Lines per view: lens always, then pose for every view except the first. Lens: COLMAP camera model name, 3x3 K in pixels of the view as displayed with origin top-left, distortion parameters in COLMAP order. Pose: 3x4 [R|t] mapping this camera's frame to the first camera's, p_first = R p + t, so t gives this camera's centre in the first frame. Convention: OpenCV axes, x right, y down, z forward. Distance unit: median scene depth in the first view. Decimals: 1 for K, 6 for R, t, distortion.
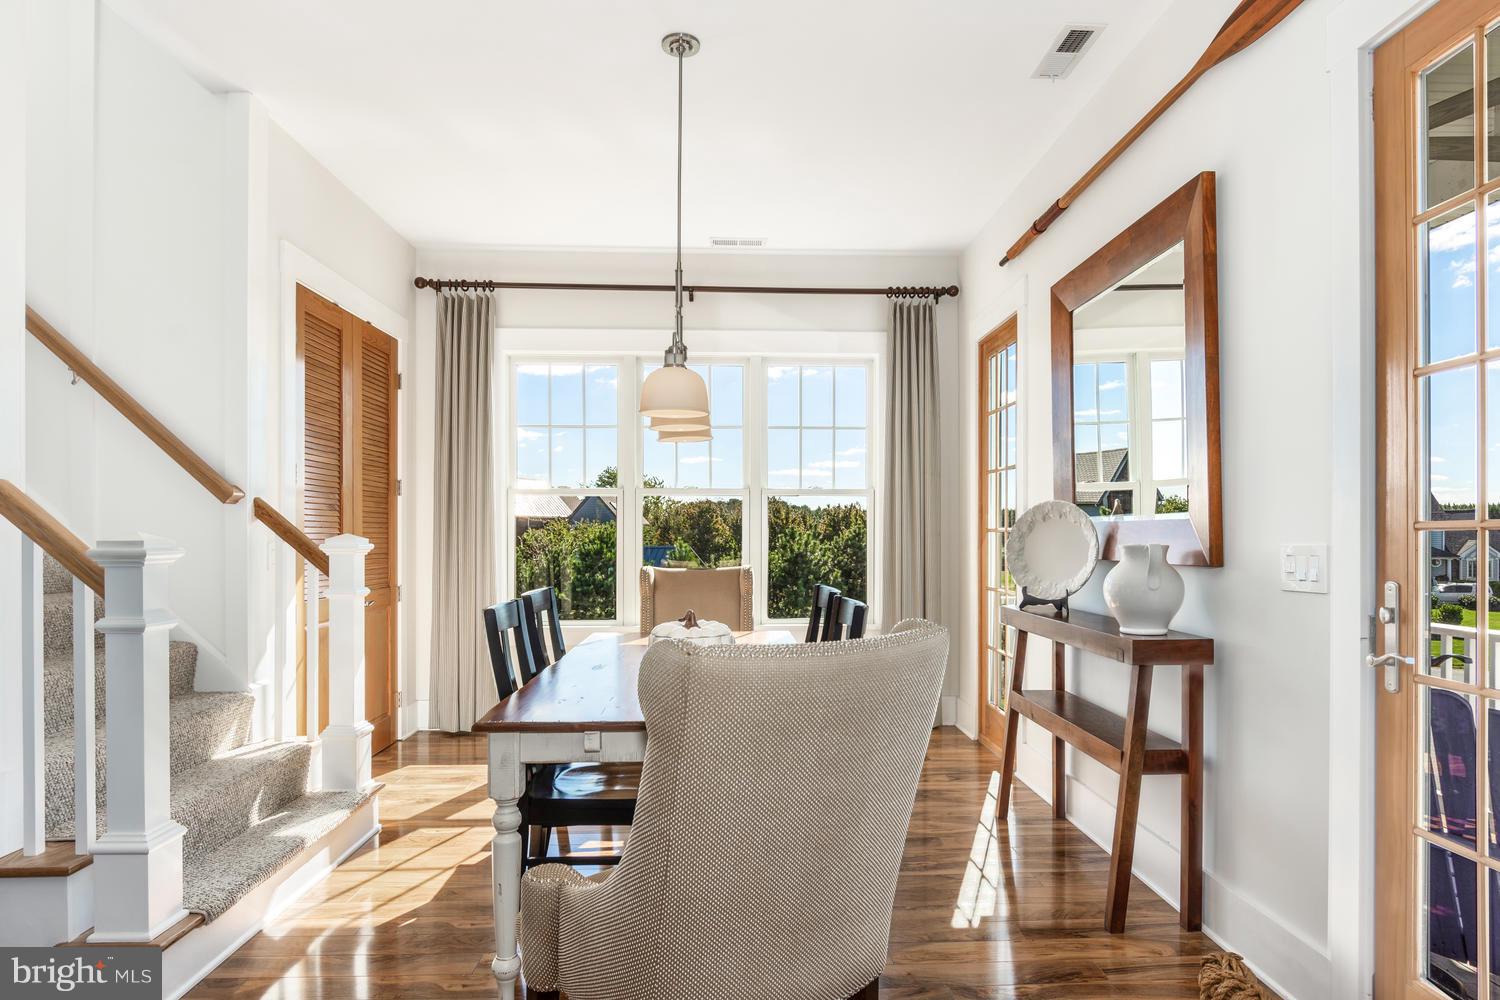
lens RADIAL K [[787.4, 0, 686.3], [0, 787.4, 521.5], [0, 0, 1]] dist [0.004713, -0.014202]
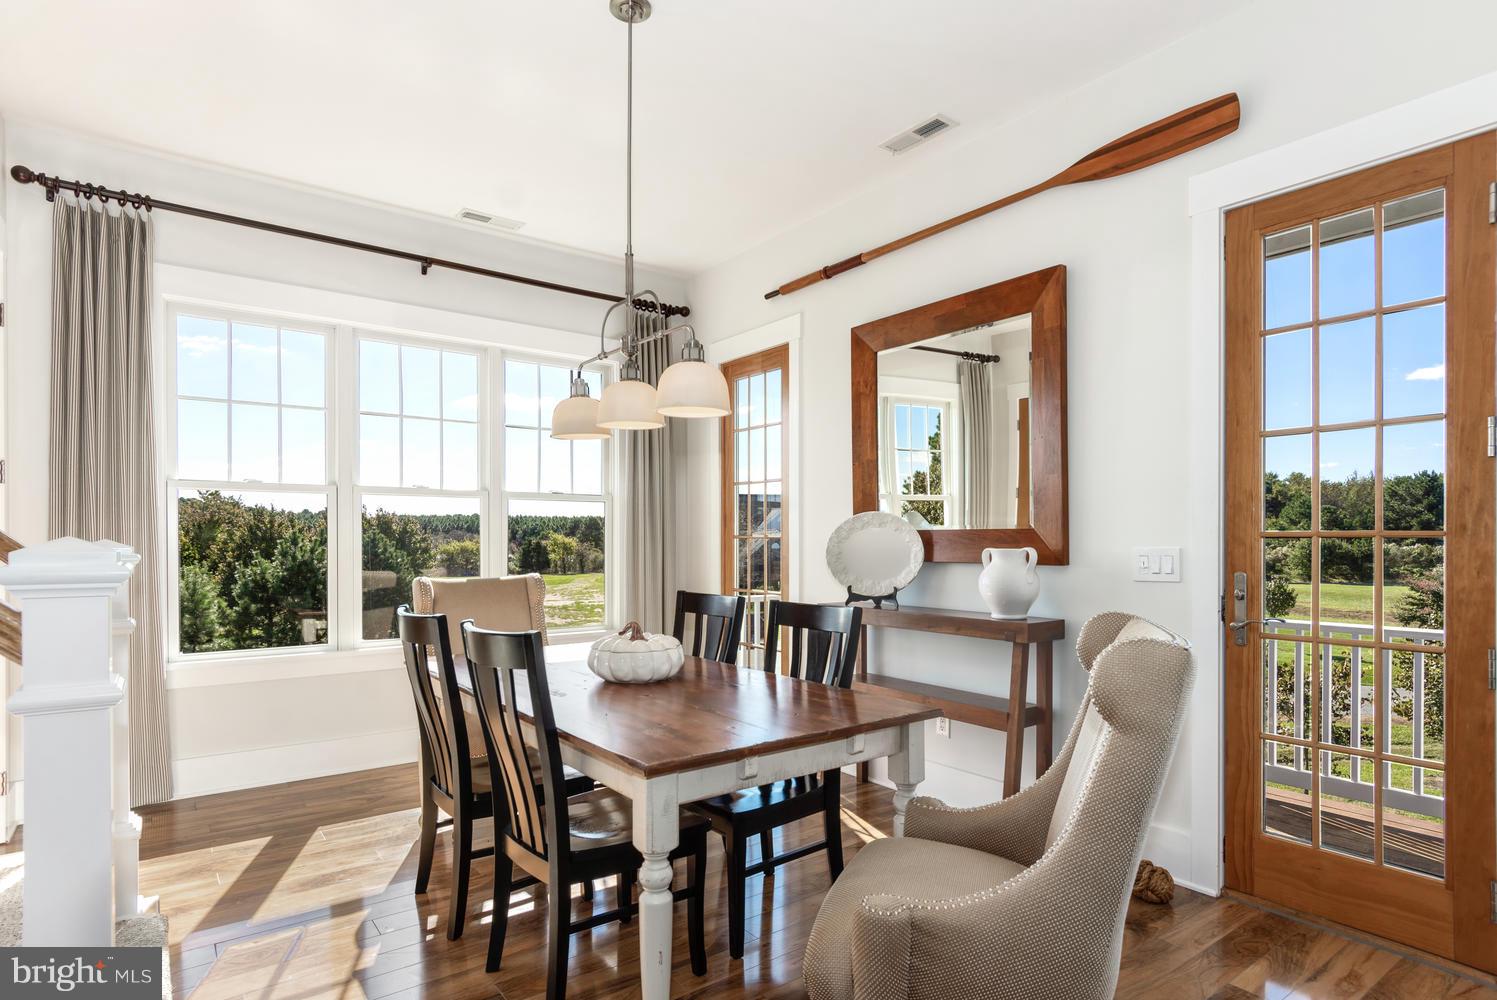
lens RADIAL K [[785.8, 0, 738.1], [0, 785.8, 534.9], [0, 0, 1]] dist [0.004713, -0.014202]
pose [[0.827012, 0.003976, 0.562171, -0.219212], [-0.009526, 0.999931, 0.006941, 0.001131], [-0.562104, -0.011096, 0.826992, 0.088131]]
